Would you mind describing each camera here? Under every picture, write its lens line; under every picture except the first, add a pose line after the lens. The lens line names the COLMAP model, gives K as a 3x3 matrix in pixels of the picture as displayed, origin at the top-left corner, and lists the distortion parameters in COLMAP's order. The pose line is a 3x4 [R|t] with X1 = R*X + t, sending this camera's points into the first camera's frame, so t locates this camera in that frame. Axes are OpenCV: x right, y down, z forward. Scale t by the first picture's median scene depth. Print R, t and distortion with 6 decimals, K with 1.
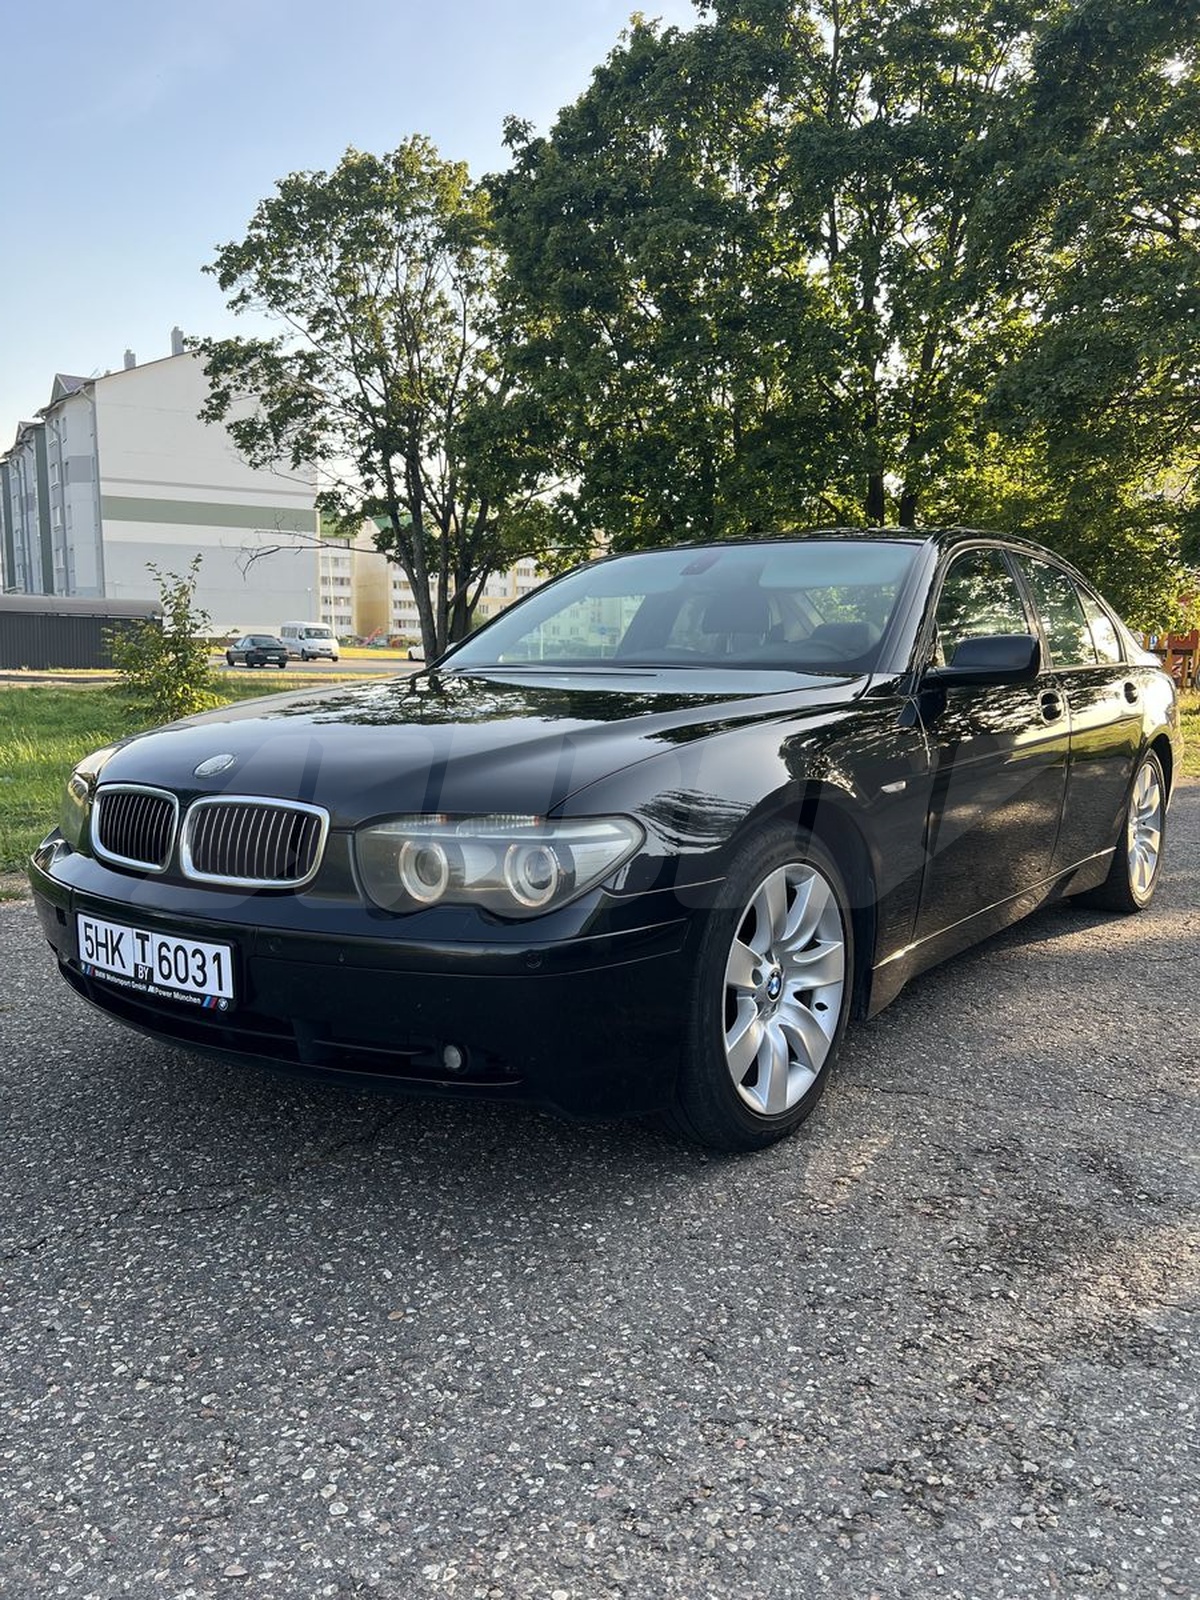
lens RADIAL K [[1217.0, 0, 590.9], [0, 1217.0, 809.2], [0, 0, 1]] dist [0.048654, -0.058131]
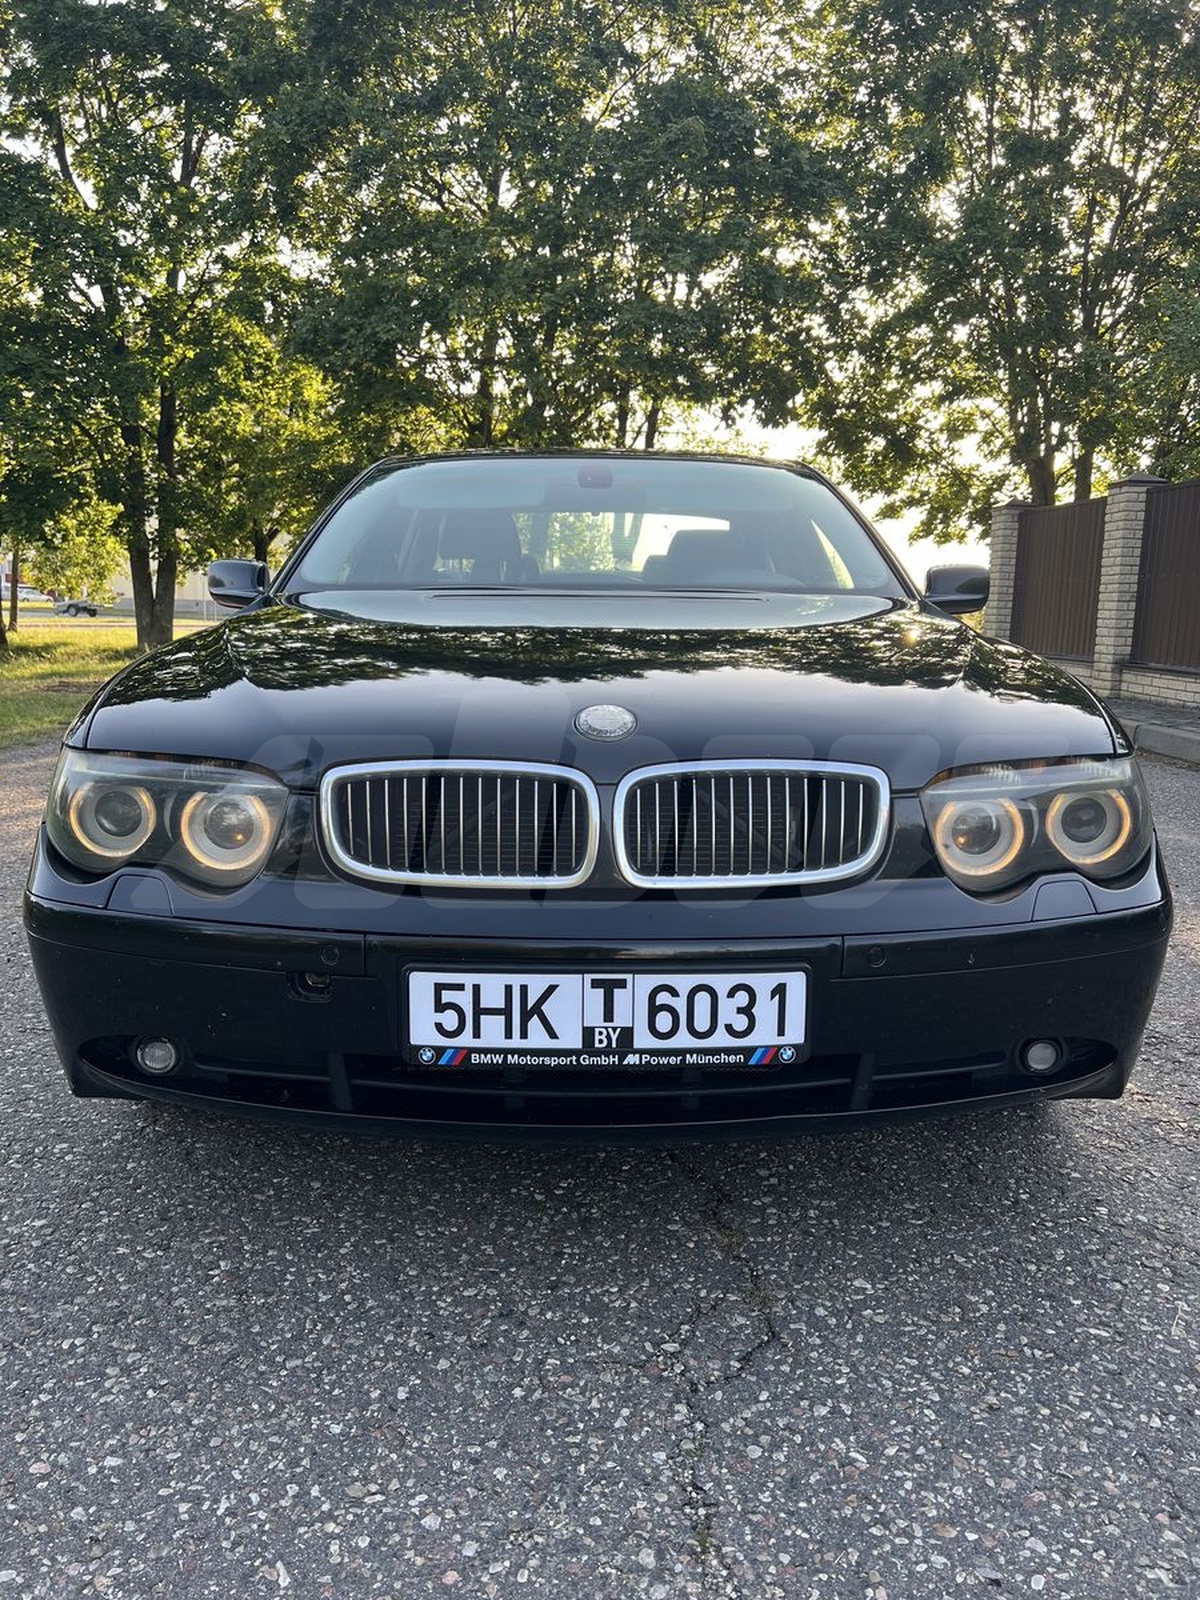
lens RADIAL K [[1217.0, 0, 595.2], [0, 1217.0, 799.4], [0, 0, 1]] dist [0.048654, -0.058131]
pose [[0.786228, -0.089833, 0.611372, -0.800815], [0.067381, 0.995940, 0.059688, -0.035990], [-0.614252, -0.005734, 0.789089, 0.512010]]
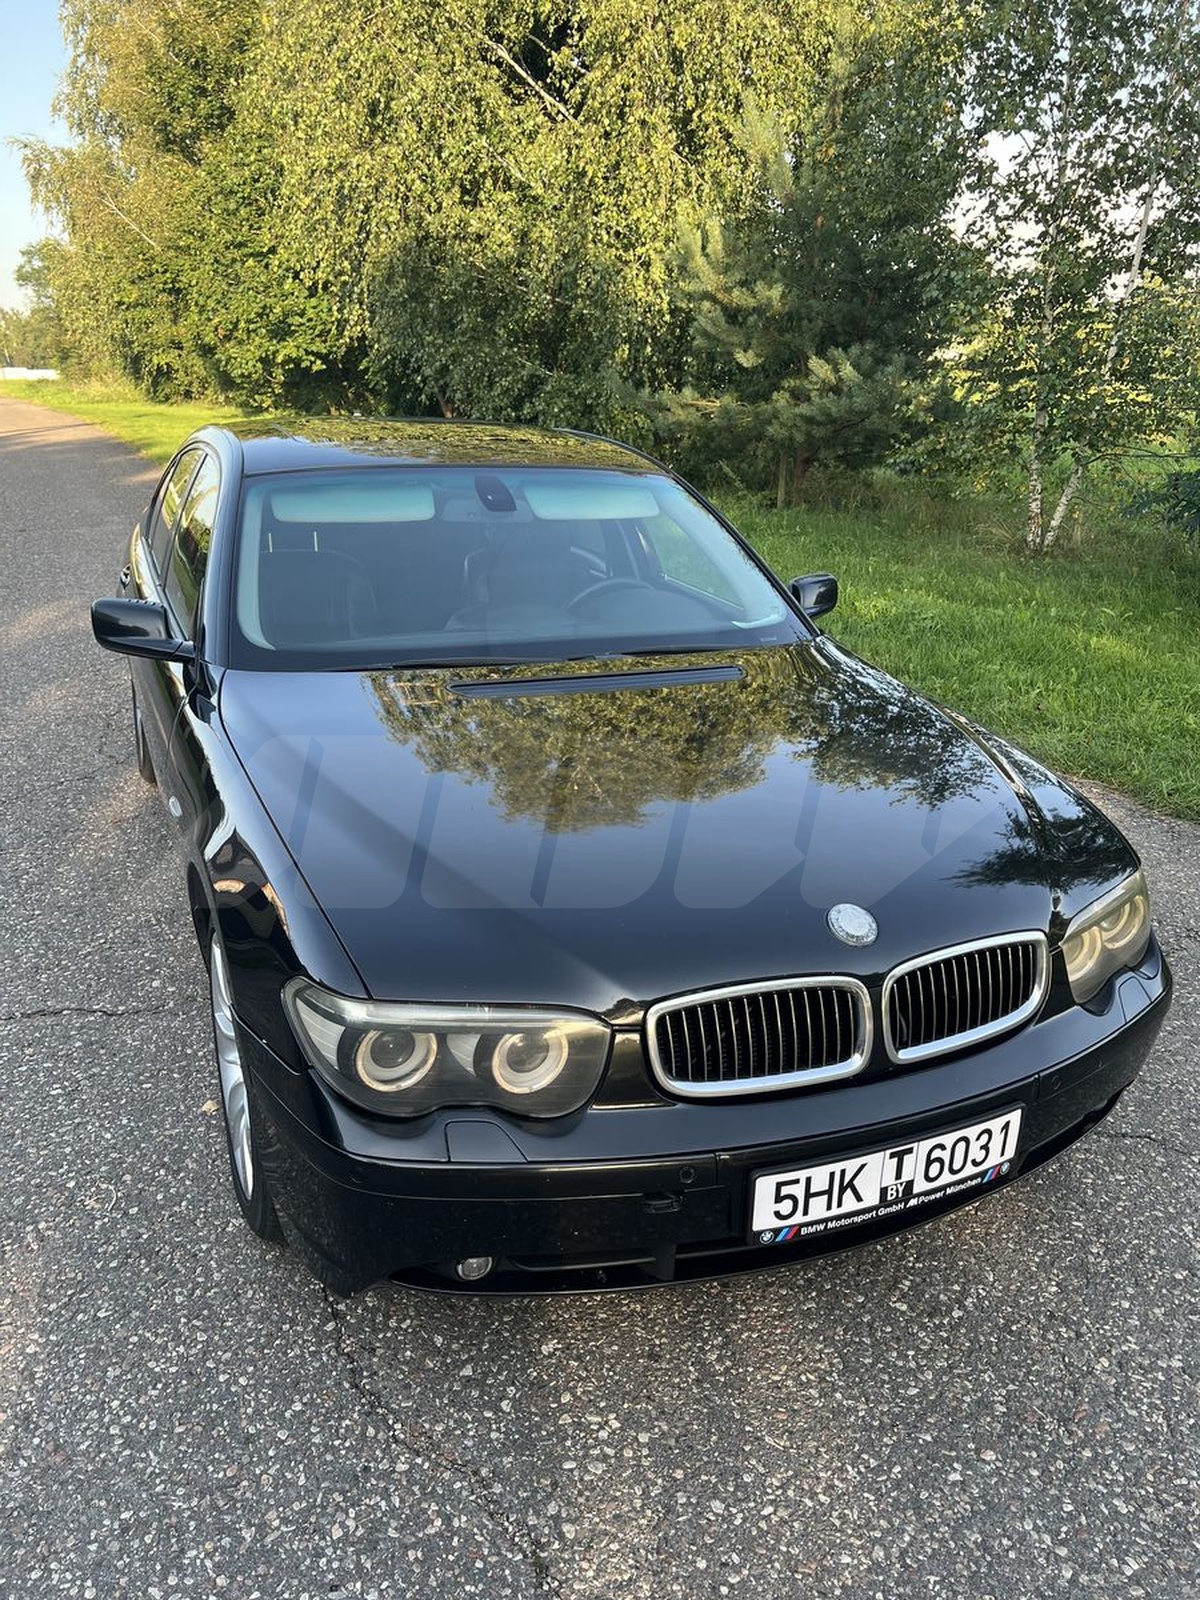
lens RADIAL K [[1217.0, 0, 614.8], [0, 1217.0, 807.3], [0, 0, 1]] dist [0.048654, -0.058131]
pose [[0.481925, -0.277283, 0.831181, -1.127675], [0.078689, 0.958470, 0.274122, -0.374607], [-0.872672, -0.066701, 0.483730, 0.824998]]
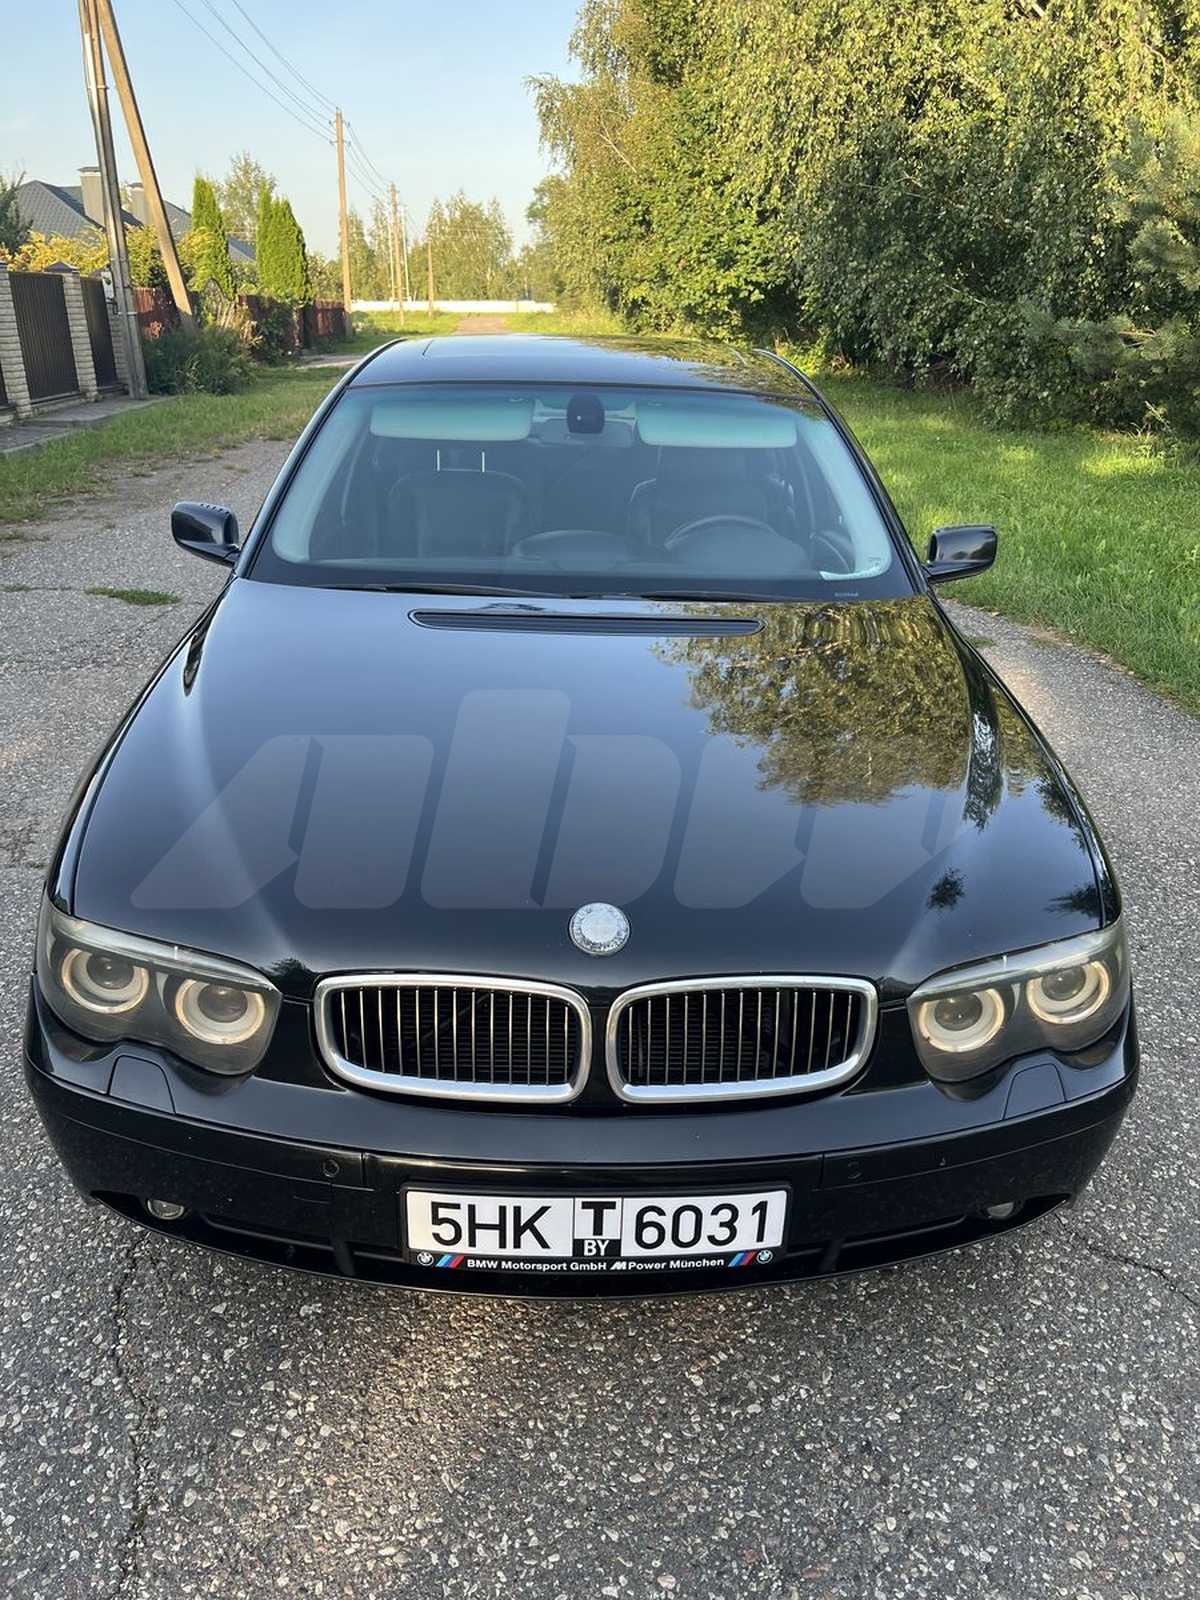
lens RADIAL K [[1217.0, 0, 602.6], [0, 1217.0, 816.9], [0, 0, 1]] dist [0.048654, -0.058131]
pose [[0.774539, -0.226333, 0.590646, -0.756728], [0.047448, 0.951948, 0.302561, -0.327492], [-0.630744, -0.206320, 0.748060, 0.554726]]
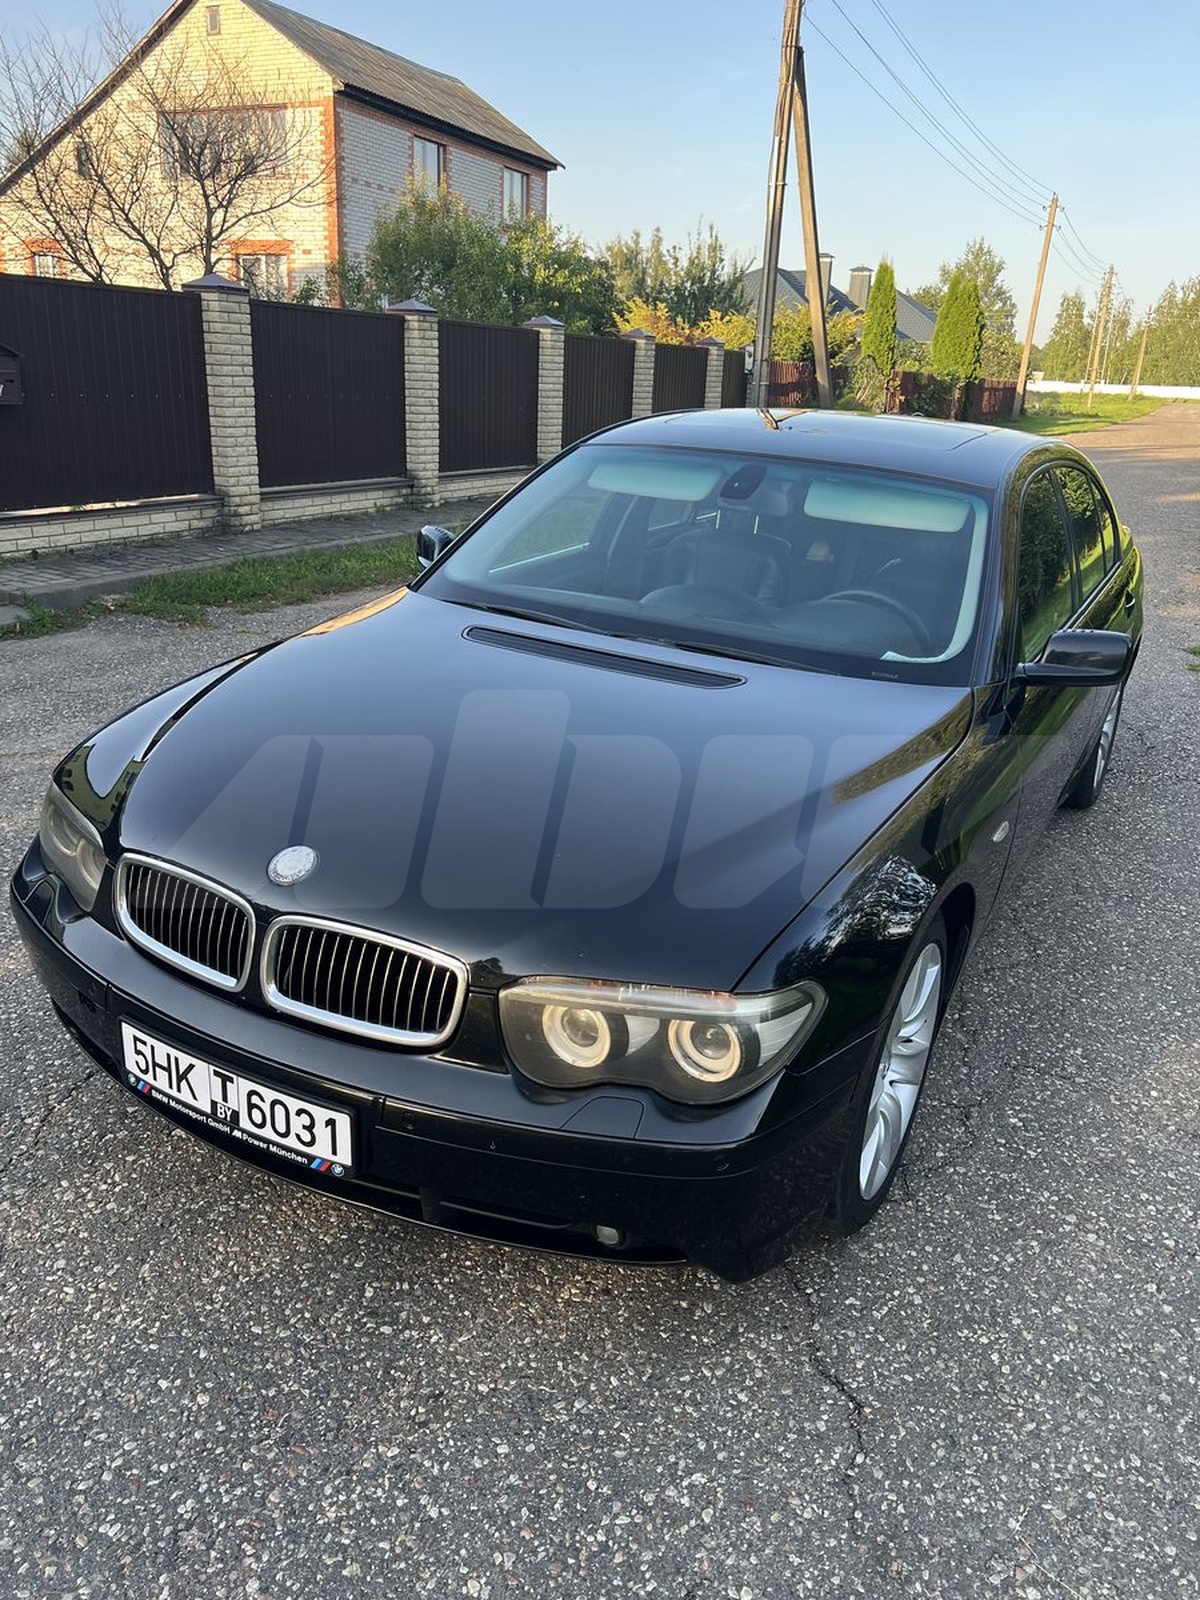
lens RADIAL K [[1217.0, 0, 602.5], [0, 1217.0, 807.5], [0, 0, 1]] dist [0.048654, -0.058131]
pose [[0.986980, 0.005825, 0.160737, -0.254890], [-0.045411, 0.968779, 0.243732, -0.314632], [-0.154299, -0.247858, 0.956430, 0.193513]]
